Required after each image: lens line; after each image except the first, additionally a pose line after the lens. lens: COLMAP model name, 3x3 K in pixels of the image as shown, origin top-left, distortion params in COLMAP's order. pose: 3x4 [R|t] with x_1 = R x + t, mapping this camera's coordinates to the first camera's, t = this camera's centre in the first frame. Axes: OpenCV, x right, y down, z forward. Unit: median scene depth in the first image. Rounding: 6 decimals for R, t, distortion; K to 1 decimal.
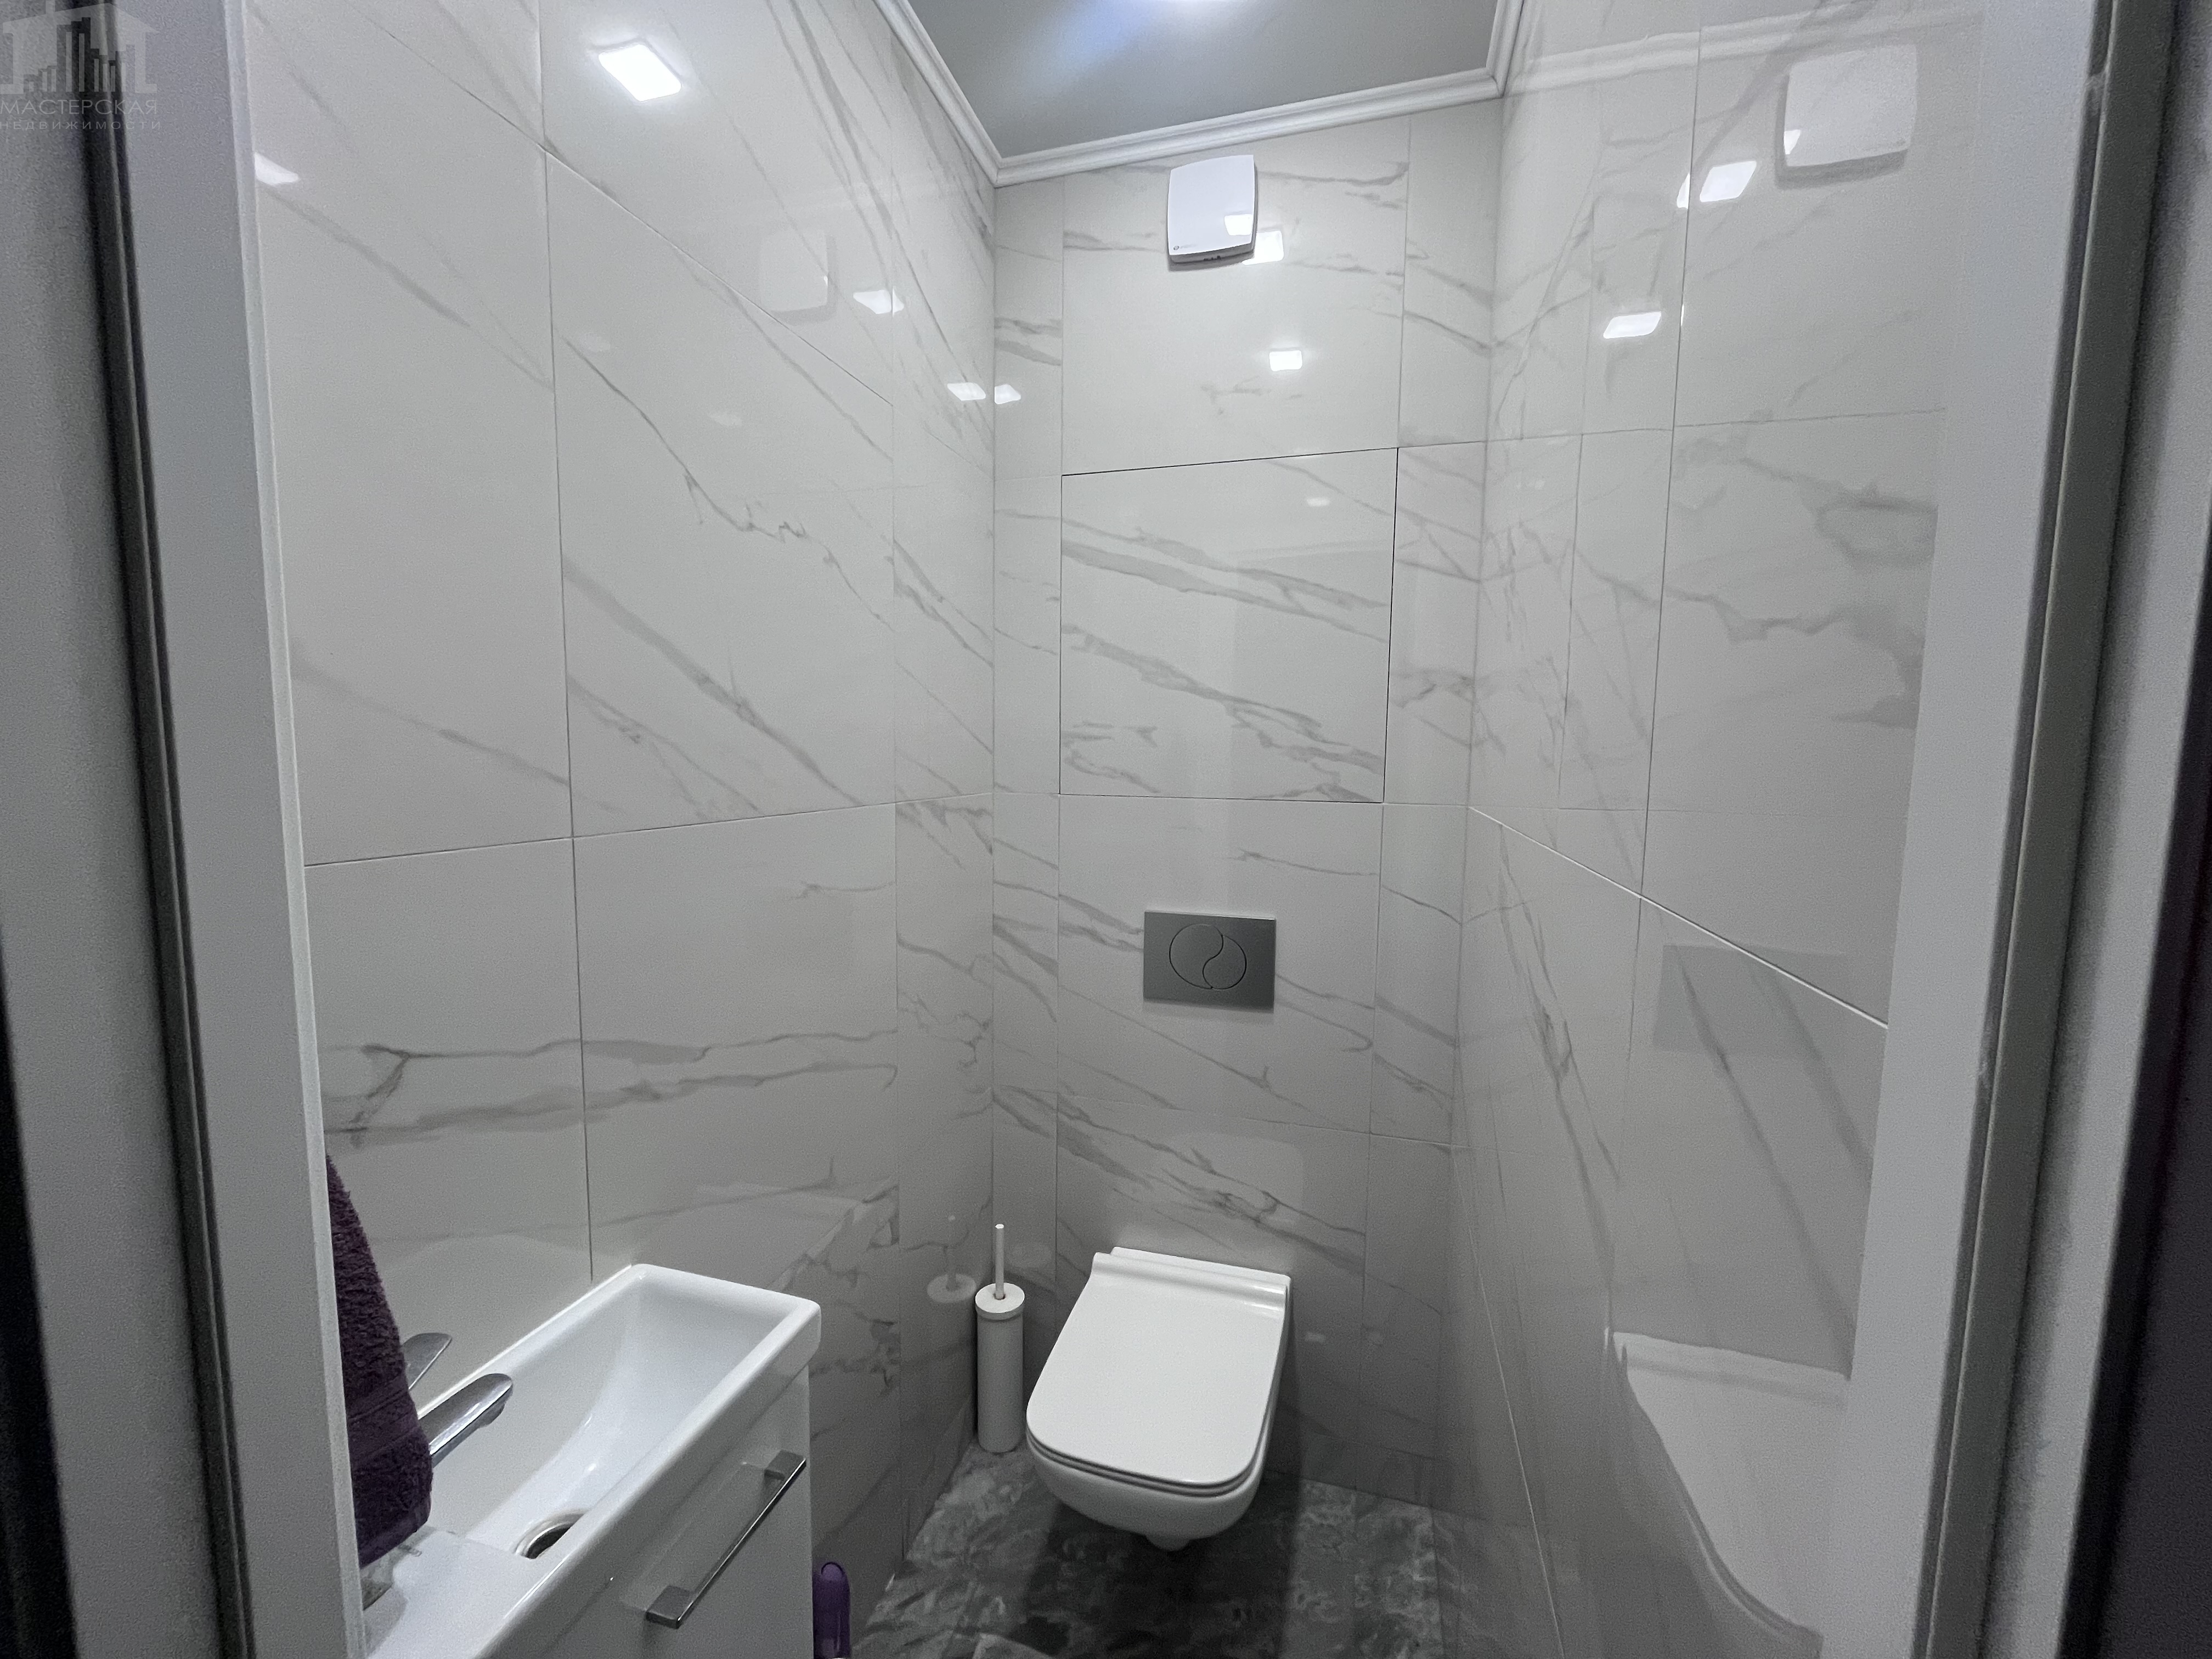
lens RADIAL K [[887.6, 0, 1104.5], [0, 887.6, 827.9], [0, 0, 1]] dist [-0.003247, -0.000136]
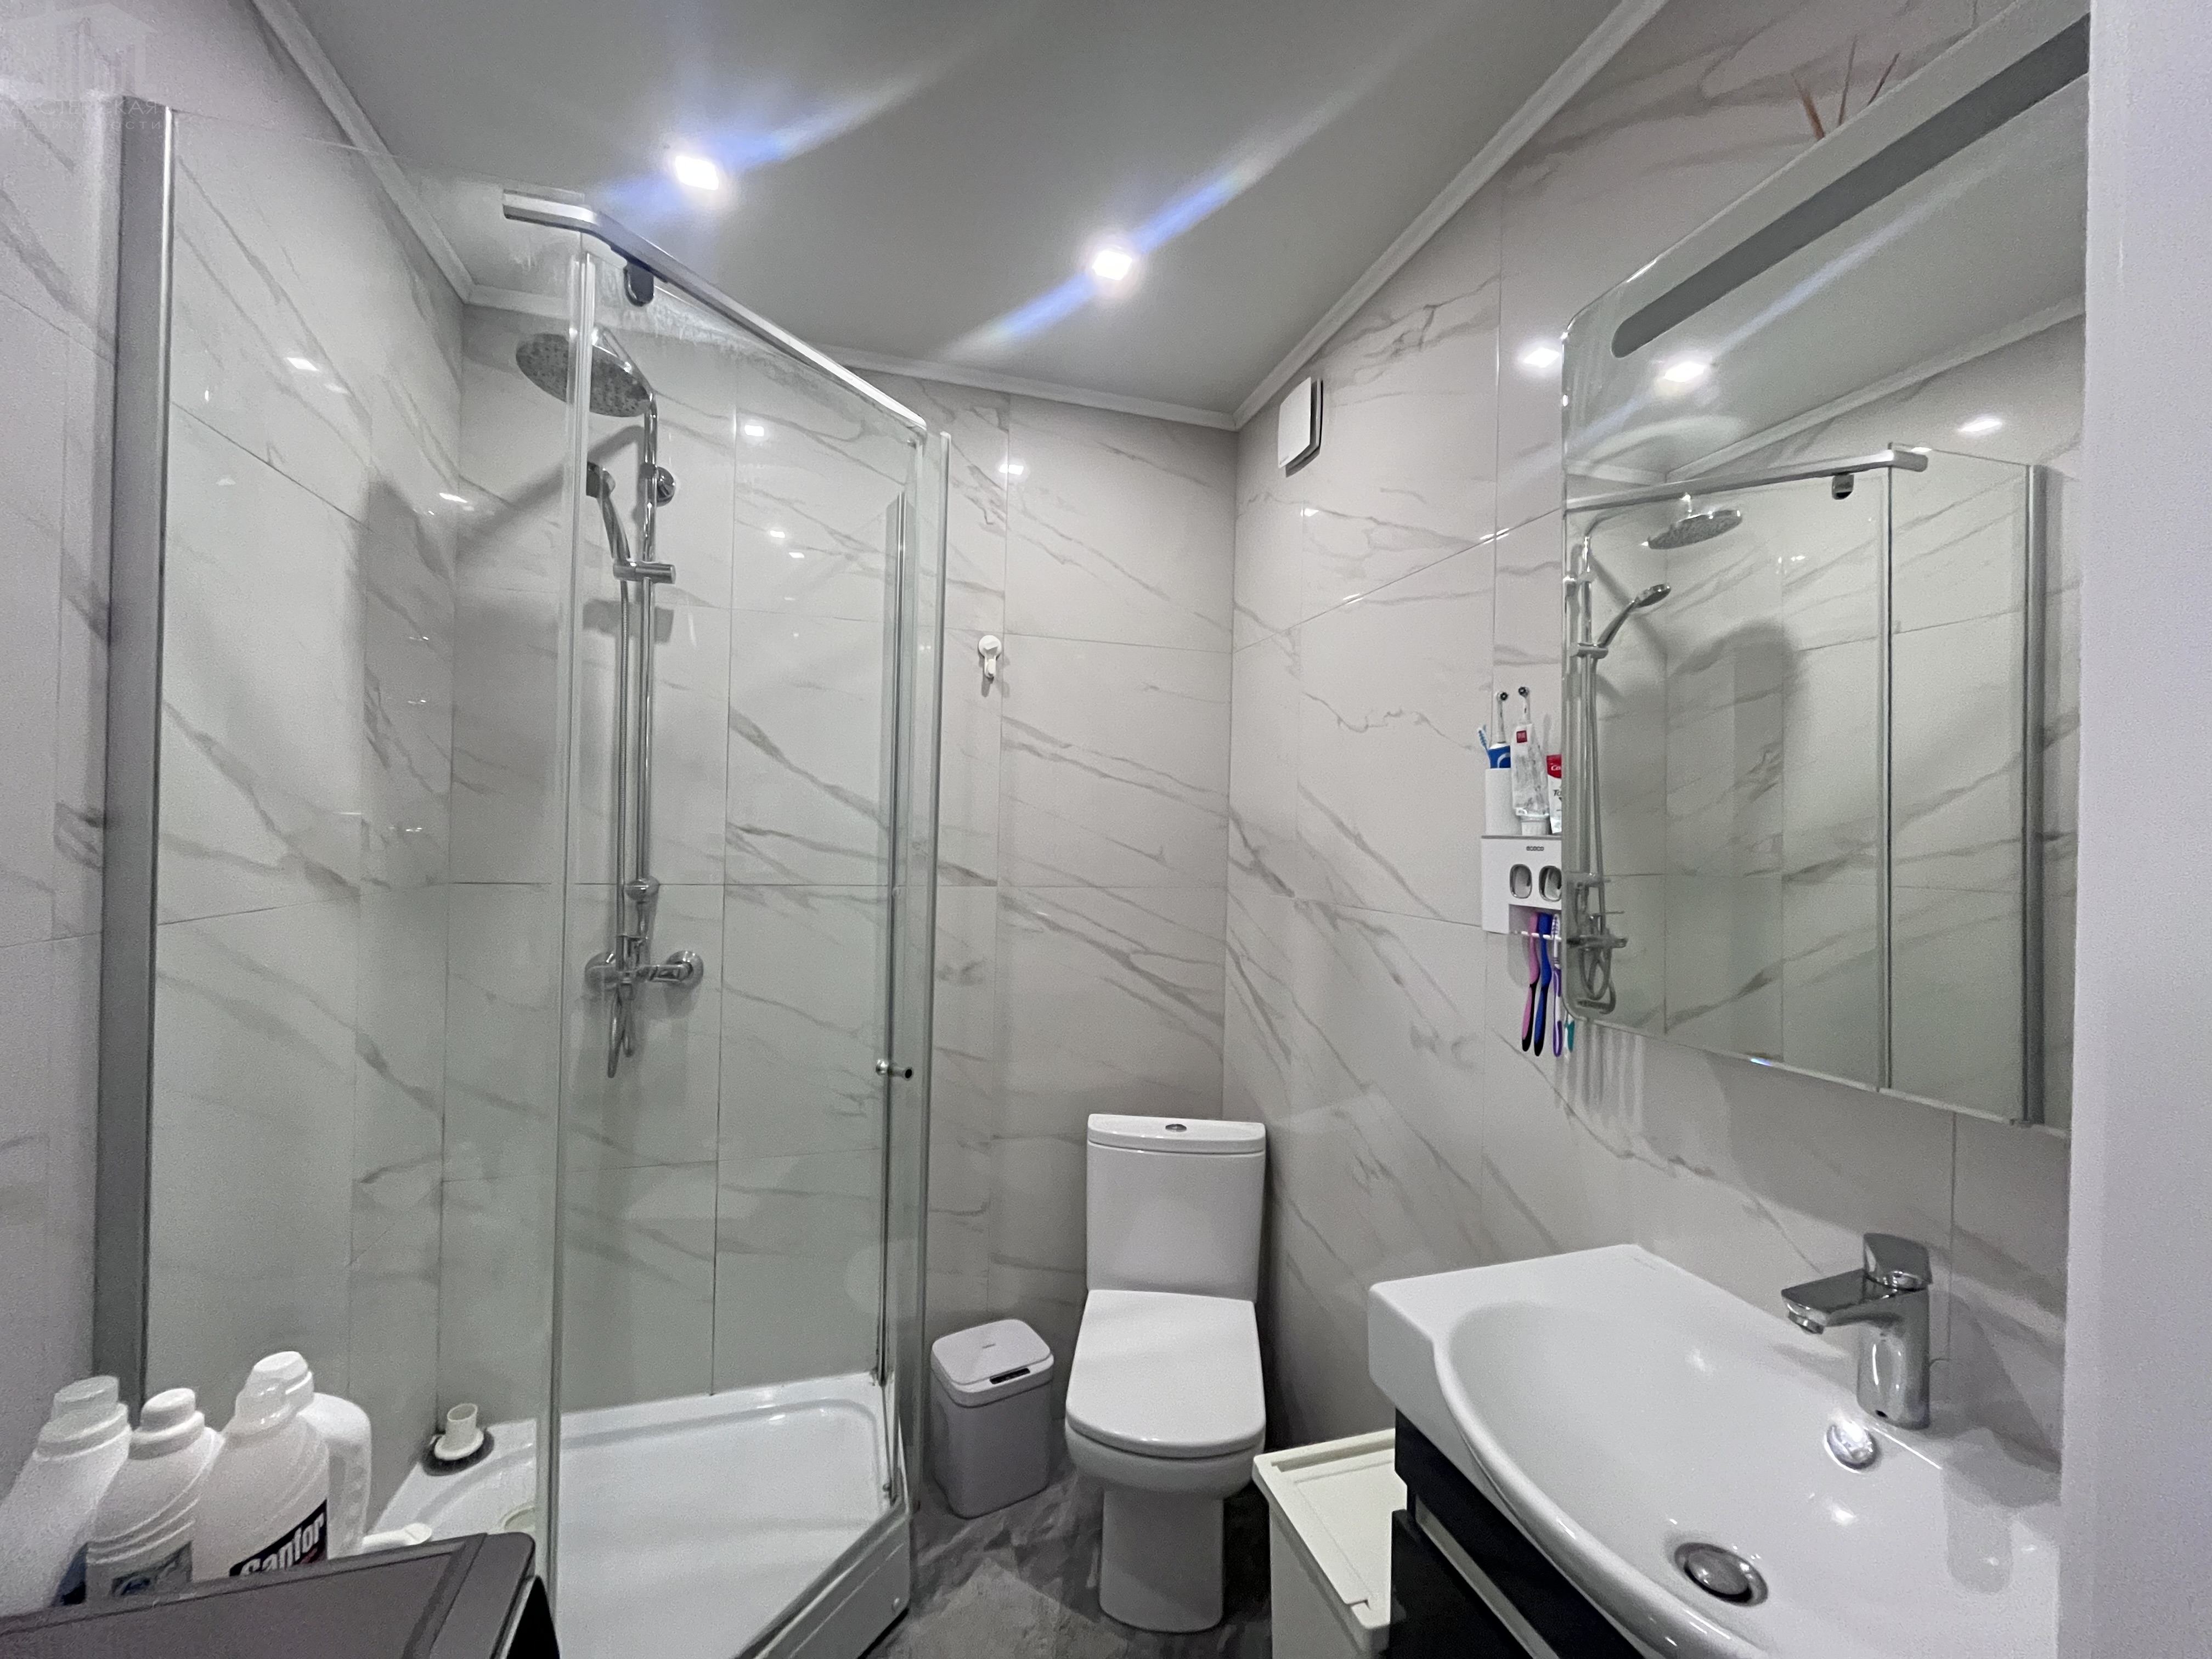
lens RADIAL K [[887.6, 0, 1104.6], [0, 887.6, 829.0], [0, 0, 1]] dist [-0.003247, -0.000136]
pose [[-0.839190, -0.034864, -0.542720, 0.818681], [-0.081976, 0.994650, 0.062860, -0.205829], [0.537625, 0.097242, -0.837558, 1.992080]]
